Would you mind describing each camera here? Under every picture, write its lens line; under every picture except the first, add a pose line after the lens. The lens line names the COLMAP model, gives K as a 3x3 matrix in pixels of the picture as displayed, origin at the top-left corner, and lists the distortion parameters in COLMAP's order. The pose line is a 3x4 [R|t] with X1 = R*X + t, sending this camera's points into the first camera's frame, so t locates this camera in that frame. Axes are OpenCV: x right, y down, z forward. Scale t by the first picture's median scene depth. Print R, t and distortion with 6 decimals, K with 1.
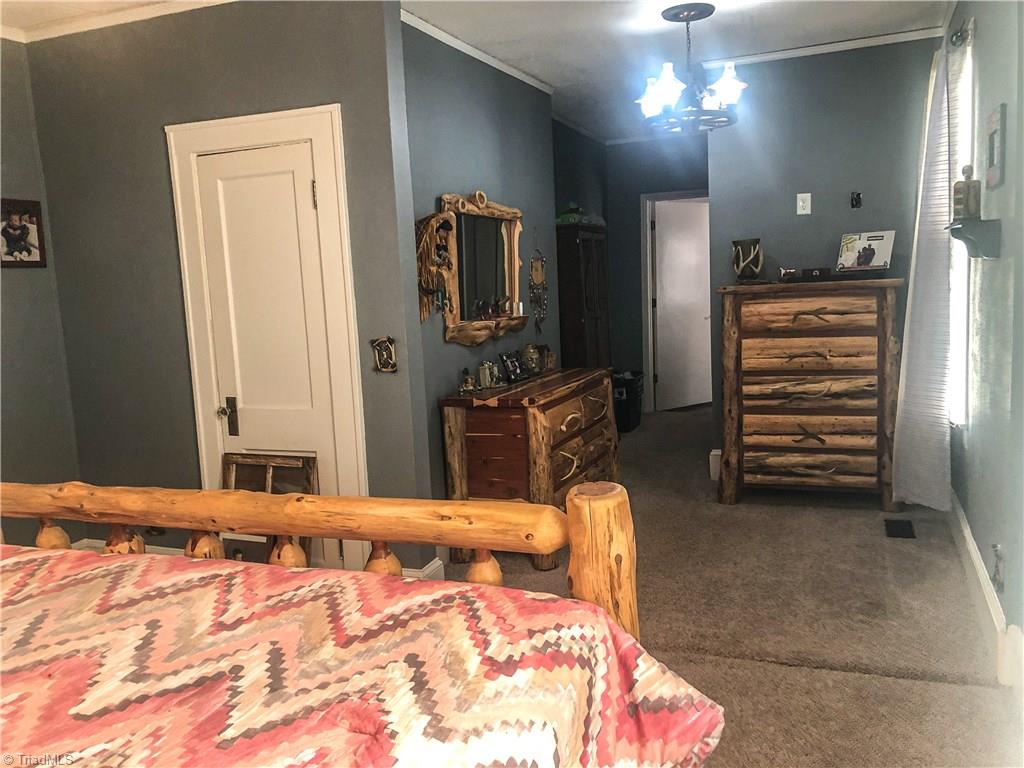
lens RADIAL K [[832.5, 0, 514.3], [0, 832.5, 380.3], [0, 0, 1]] dist [0.063136, -0.102848]
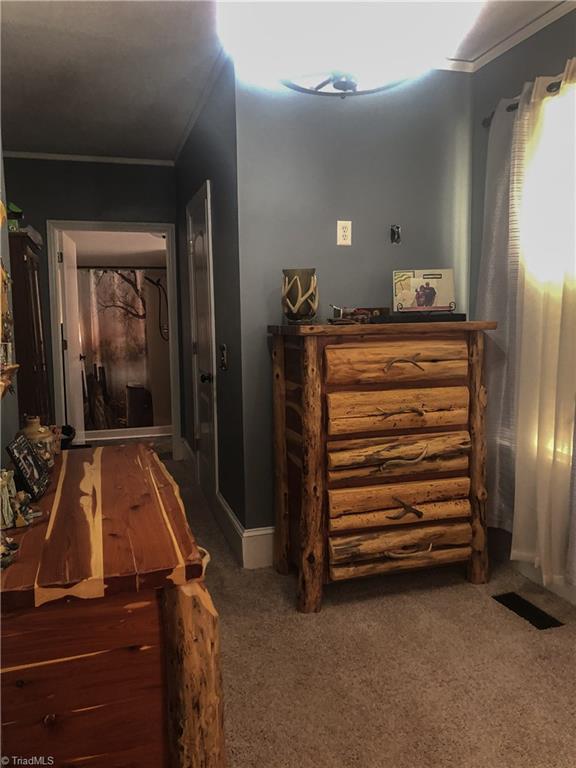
lens RADIAL K [[624.3, 0, 288.0], [0, 624.3, 384.0], [0, 0, 1]] dist [0.063136, -0.102848]
pose [[0.775318, -0.032391, 0.630740, -0.119802], [0.051258, 0.998617, -0.011724, -0.054616], [-0.629488, 0.041420, 0.775906, 0.586690]]
